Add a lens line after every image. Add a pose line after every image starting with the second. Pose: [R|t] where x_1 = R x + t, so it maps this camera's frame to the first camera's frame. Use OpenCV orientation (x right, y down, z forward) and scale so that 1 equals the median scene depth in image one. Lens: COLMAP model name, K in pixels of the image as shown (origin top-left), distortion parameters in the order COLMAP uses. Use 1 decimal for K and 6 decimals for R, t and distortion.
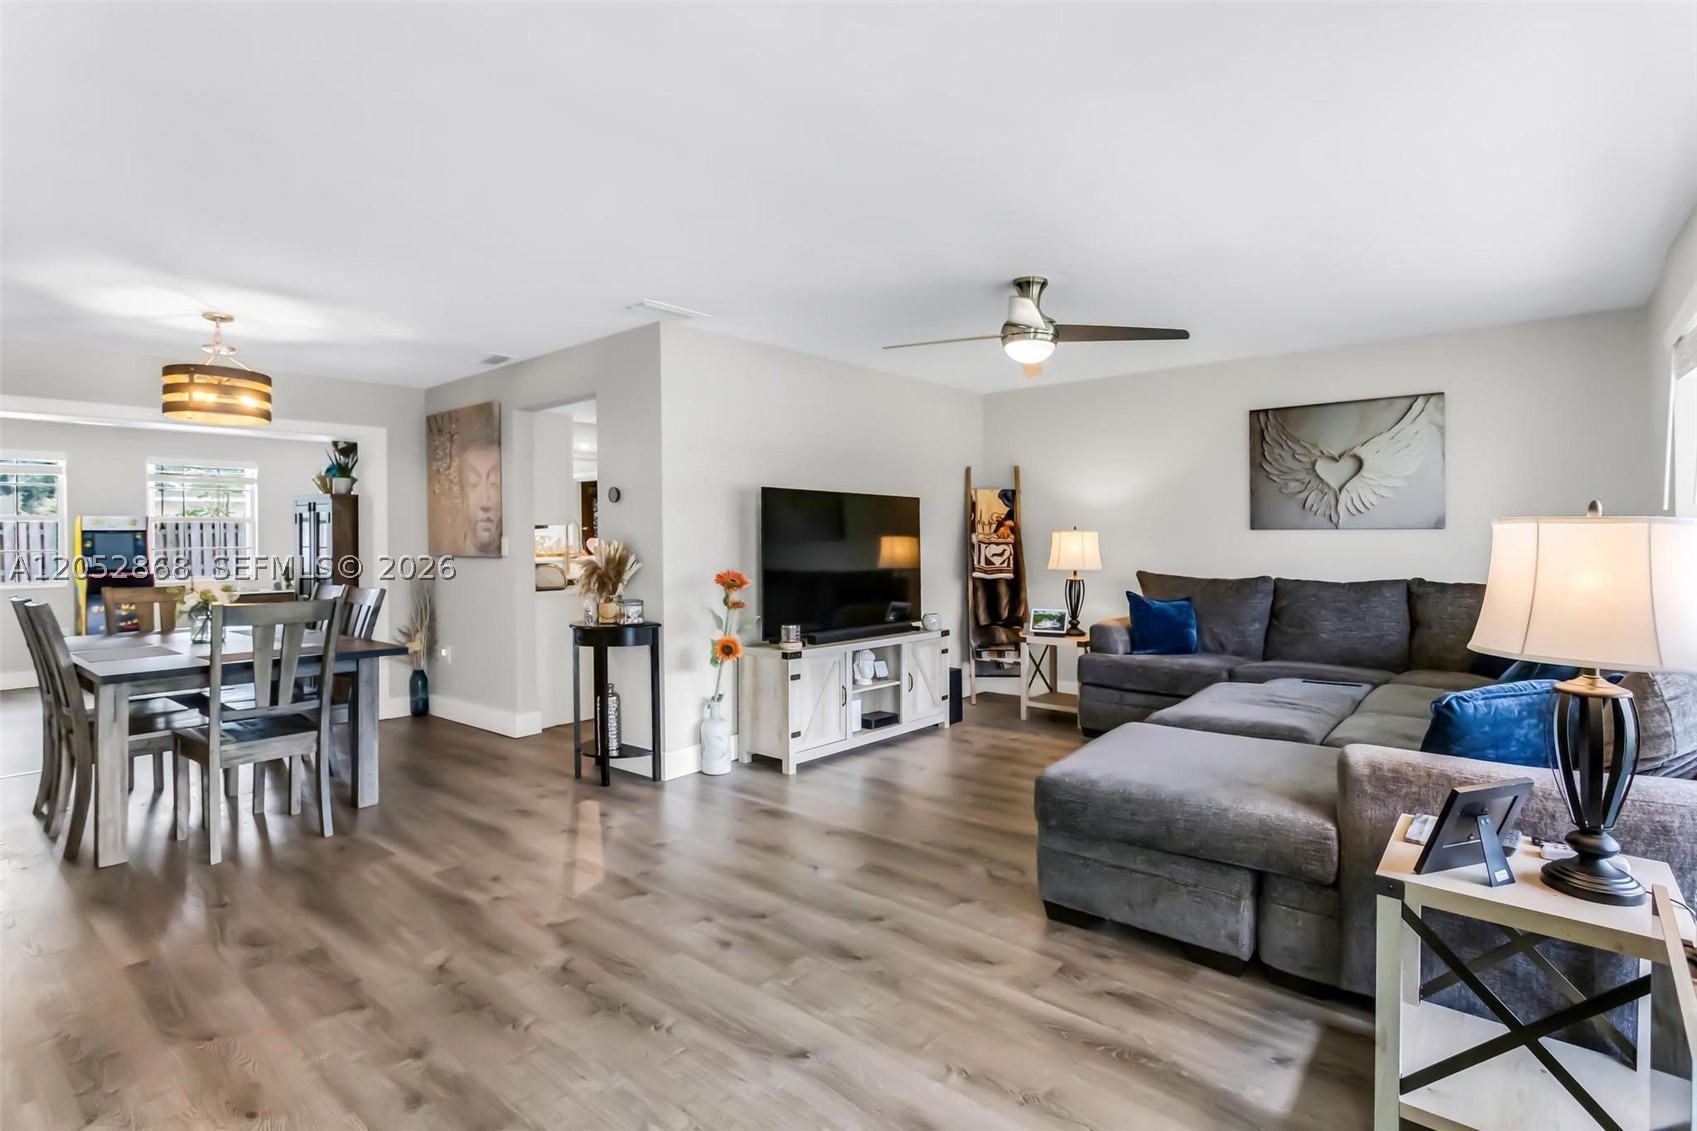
lens RADIAL K [[877.9, 0, 862.8], [0, 877.9, 537.9], [0, 0, 1]] dist [0.004785, -0.000079]
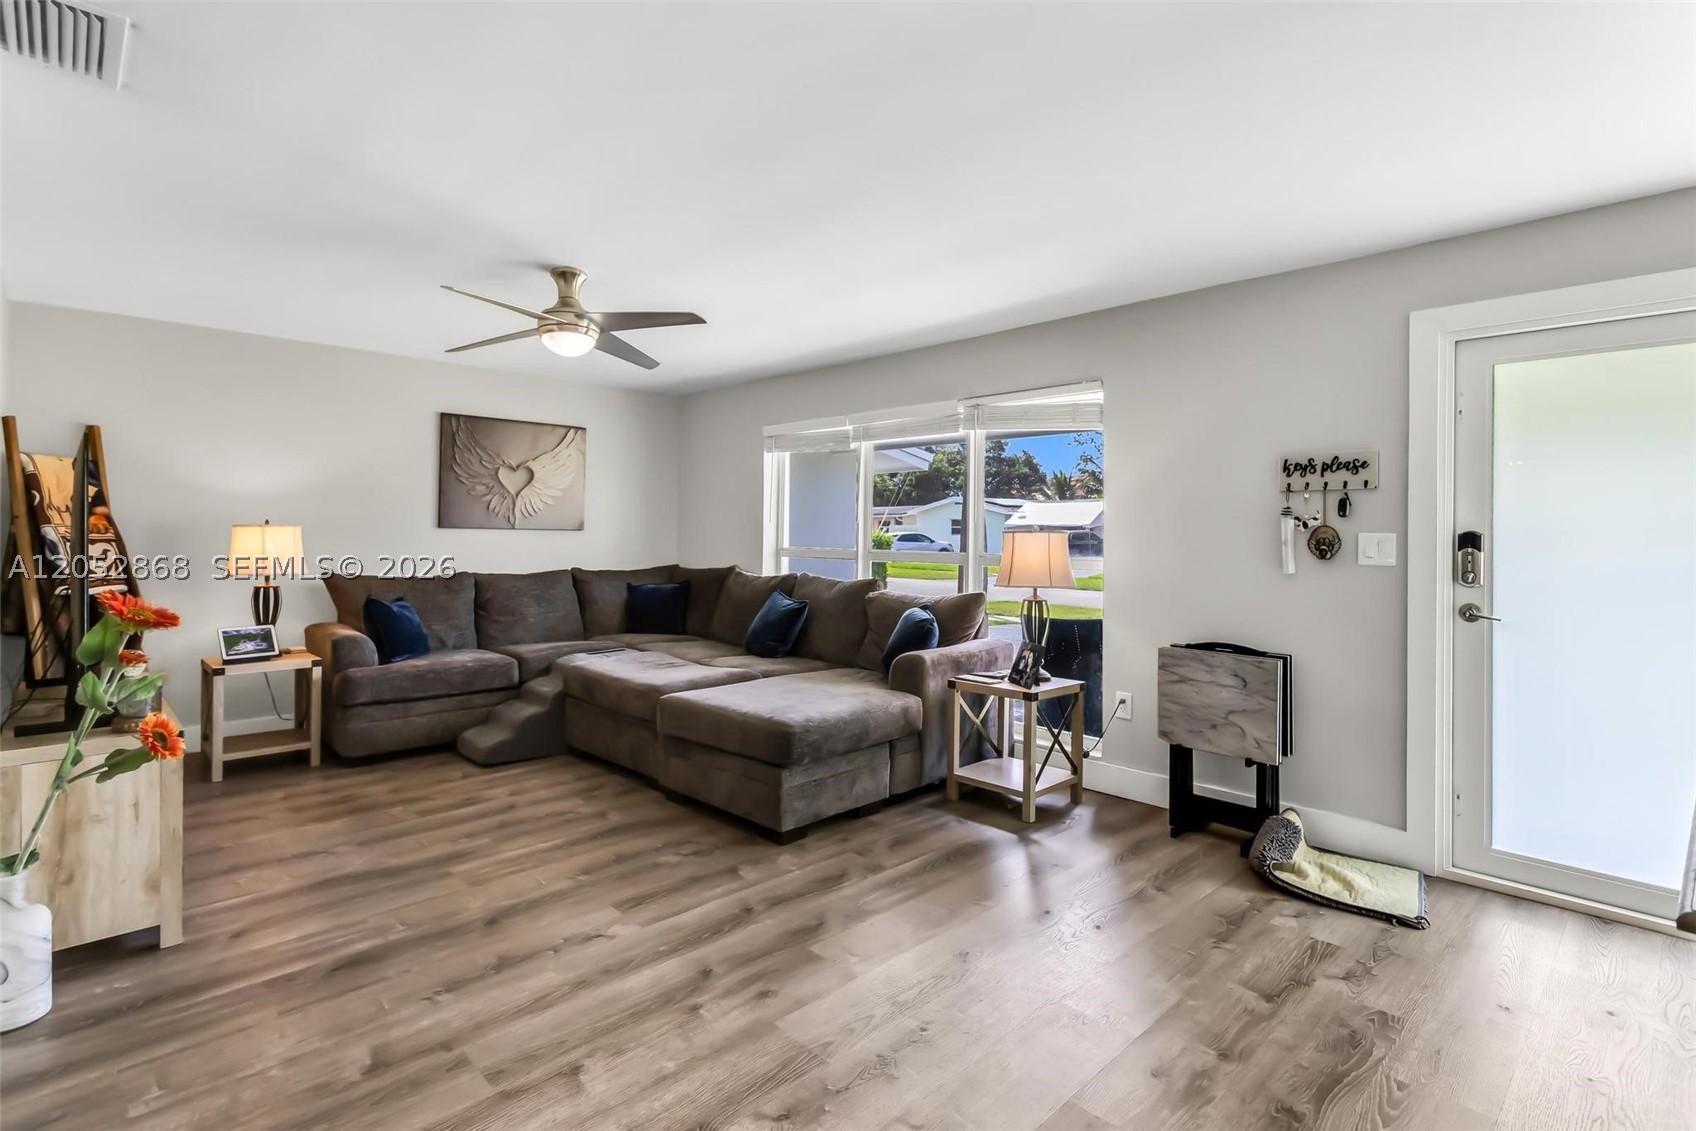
lens RADIAL K [[828.1, 0, 881.0], [0, 828.1, 529.9], [0, 0, 1]] dist [0.012949, -0.002696]
pose [[0.049828, 0.013822, 0.998662, -0.555208], [-0.007311, 0.999882, -0.013474, 0.002714], [-0.998731, -0.006630, 0.049923, 0.471671]]
